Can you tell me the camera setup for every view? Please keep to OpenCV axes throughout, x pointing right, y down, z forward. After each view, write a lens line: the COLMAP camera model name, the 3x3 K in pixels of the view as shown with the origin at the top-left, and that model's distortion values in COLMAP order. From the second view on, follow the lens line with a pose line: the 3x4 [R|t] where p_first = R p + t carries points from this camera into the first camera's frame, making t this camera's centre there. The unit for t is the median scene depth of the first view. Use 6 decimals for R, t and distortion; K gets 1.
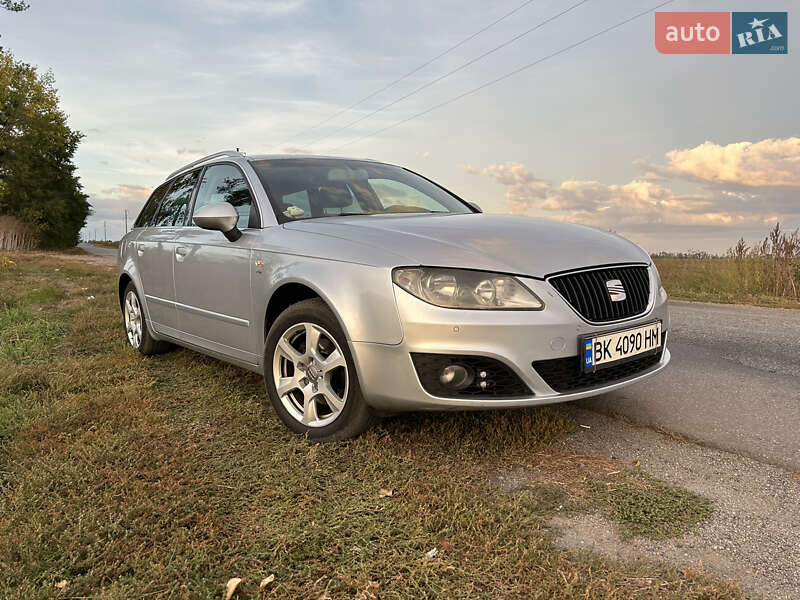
lens RADIAL K [[597.0, 0, 407.4], [0, 597.0, 300.4], [0, 0, 1]] dist [0.053422, -0.060465]
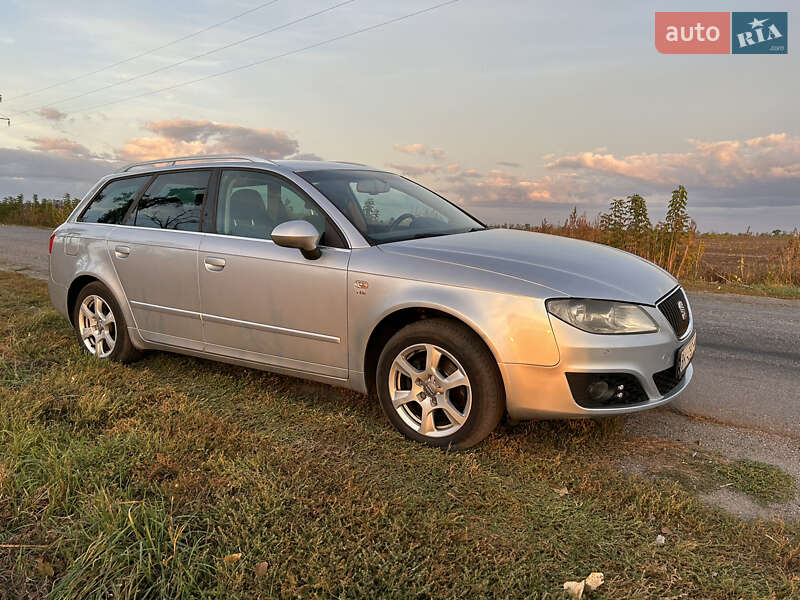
lens RADIAL K [[591.8, 0, 400.0], [0, 591.8, 300.0], [0, 0, 1]] dist [0.063826, -0.073665]
pose [[0.944036, -0.024835, 0.328906, -0.655692], [0.004697, 0.998072, 0.061881, -0.124190], [-0.329809, -0.056873, 0.942333, 0.007491]]
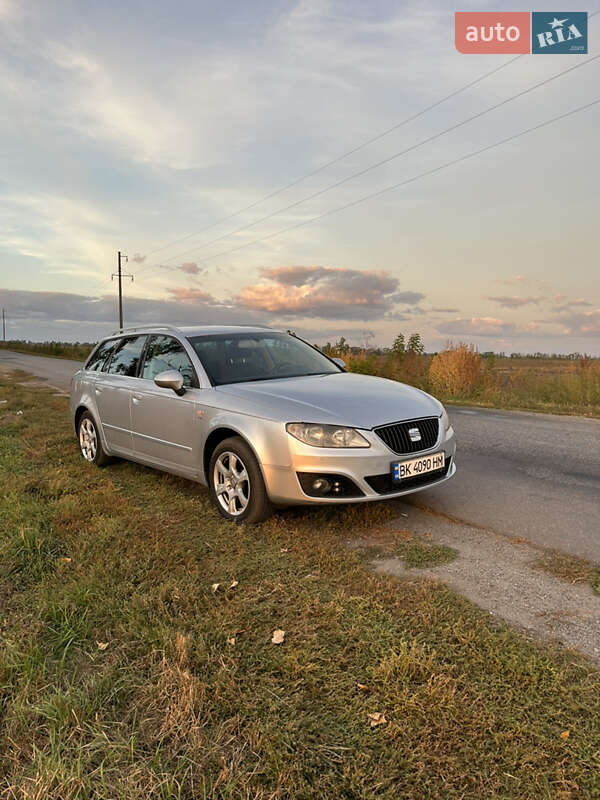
lens RADIAL K [[613.7, 0, 313.2], [0, 613.7, 398.0], [0, 0, 1]] dist [0.048630, -0.072231]
pose [[0.999406, 0.002246, 0.034396, -0.007093], [-0.002222, 0.999997, -0.000725, -0.125165], [-0.034397, 0.000648, 0.999408, -0.787117]]
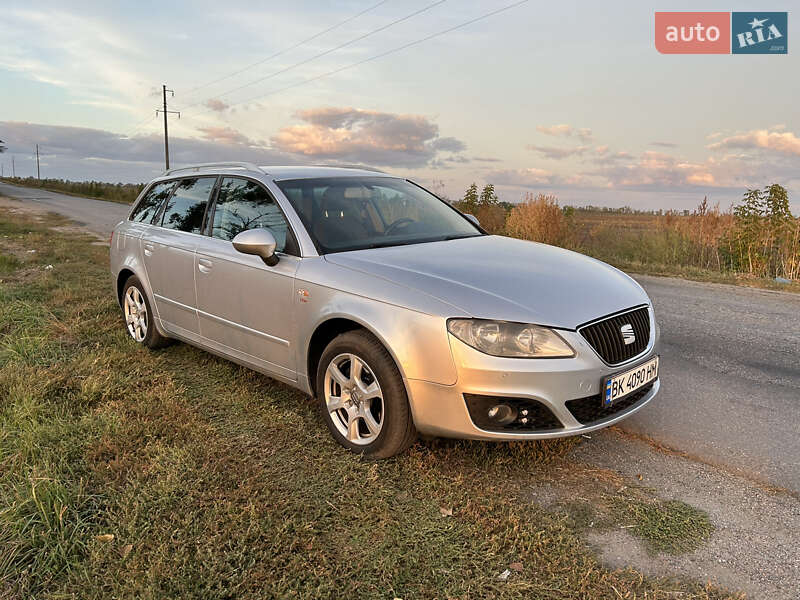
lens RADIAL K [[597.0, 0, 407.4], [0, 597.0, 300.4], [0, 0, 1]] dist [0.053422, -0.060465]
pose [[0.993741, 0.010345, 0.111228, -0.225897], [-0.020427, 0.995742, 0.089887, -0.188120], [-0.109824, -0.091597, 0.989721, -0.125055]]
